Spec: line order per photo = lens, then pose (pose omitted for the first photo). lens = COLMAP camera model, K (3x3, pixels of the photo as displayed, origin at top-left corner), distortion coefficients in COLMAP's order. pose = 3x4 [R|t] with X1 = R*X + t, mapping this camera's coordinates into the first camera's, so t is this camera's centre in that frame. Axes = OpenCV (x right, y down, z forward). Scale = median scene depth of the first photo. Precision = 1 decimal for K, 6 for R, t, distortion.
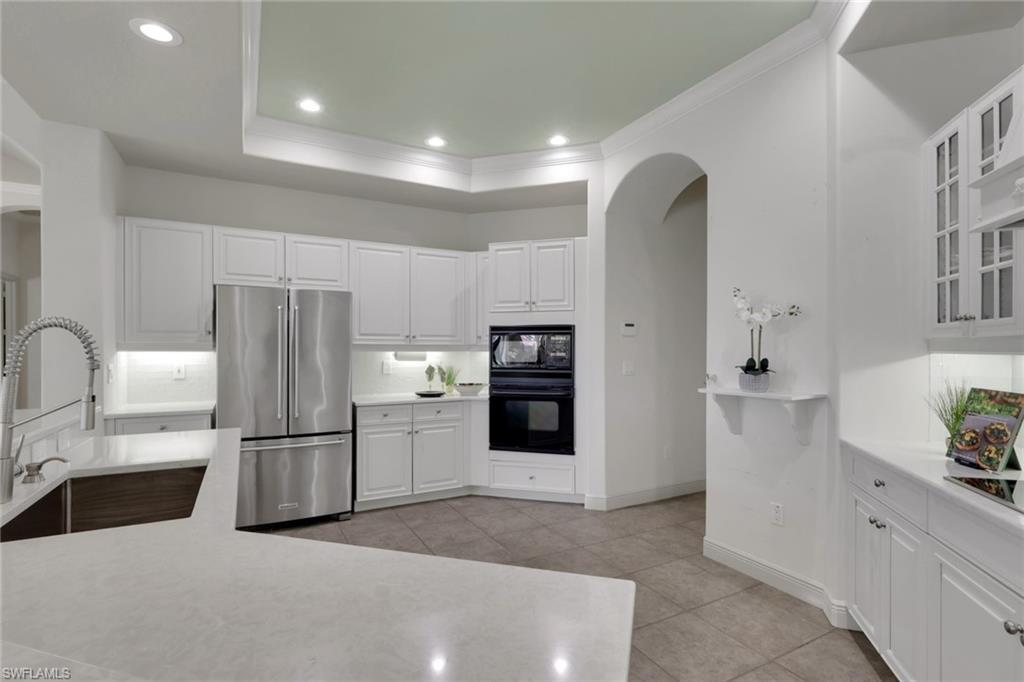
lens RADIAL K [[485.8, 0, 520.4], [0, 485.8, 348.1], [0, 0, 1]] dist [-0.001912, 0.000535]
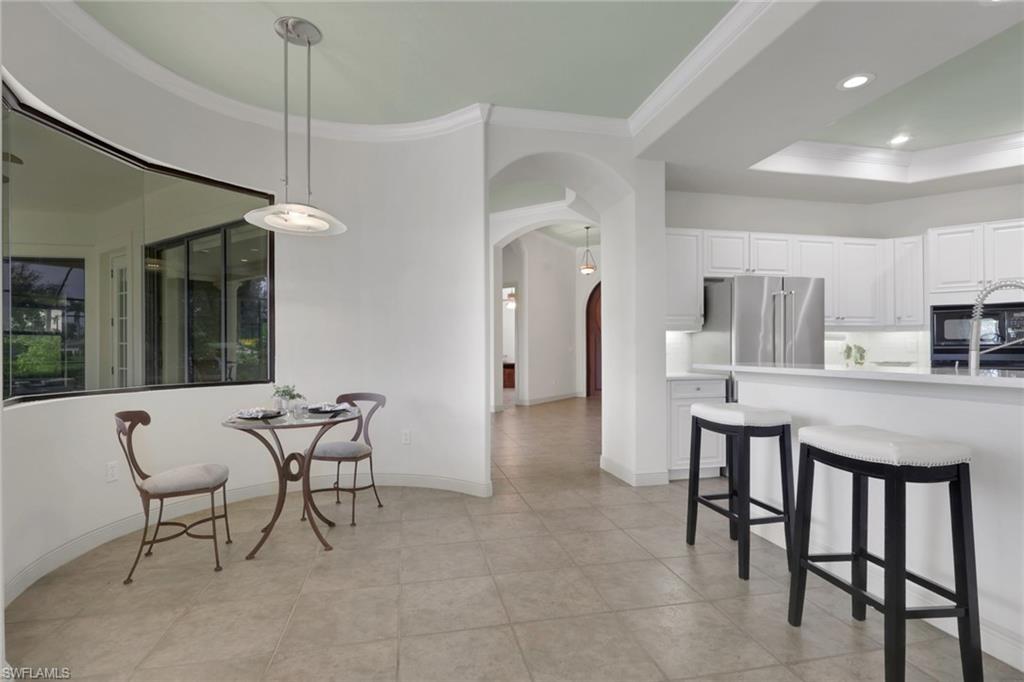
lens RADIAL K [[485.8, 0, 512.0], [0, 485.8, 349.6], [0, 0, 1]] dist [-0.001912, 0.000535]
pose [[0.960695, -0.009312, -0.277449, -0.685688], [0.008133, 0.999952, -0.005403, 0.050928], [0.277486, 0.002934, 0.960725, -0.293841]]
